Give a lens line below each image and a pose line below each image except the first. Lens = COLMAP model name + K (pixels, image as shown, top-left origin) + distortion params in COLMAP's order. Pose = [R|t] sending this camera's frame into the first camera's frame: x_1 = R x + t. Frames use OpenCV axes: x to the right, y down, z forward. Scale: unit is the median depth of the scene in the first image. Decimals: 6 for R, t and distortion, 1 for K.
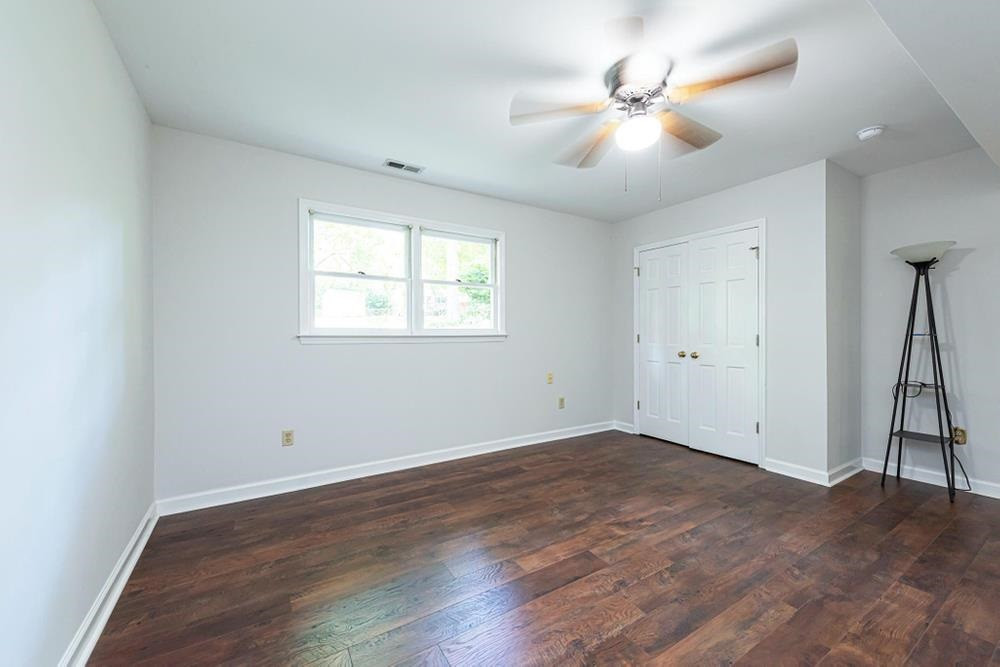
lens RADIAL K [[392.8, 0, 502.4], [0, 392.8, 333.6], [0, 0, 1]] dist [0.013329, -0.000043]
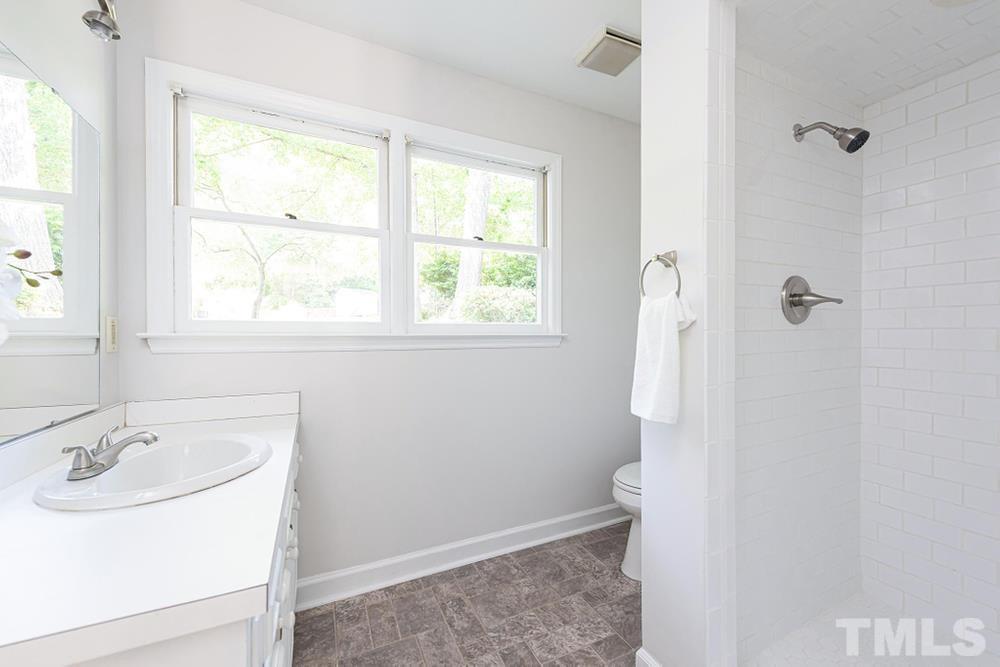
lens RADIAL K [[515.4, 0, 500.0], [0, 515.4, 333.5], [0, 0, 1]] dist [0.018813, 0.000080]
pose [[0.994486, -0.000090, -0.104865, -0.004440], [-0.000032, 0.999999, -0.001161, 0.001545], [0.104865, 0.001158, 0.994486, 0.389242]]
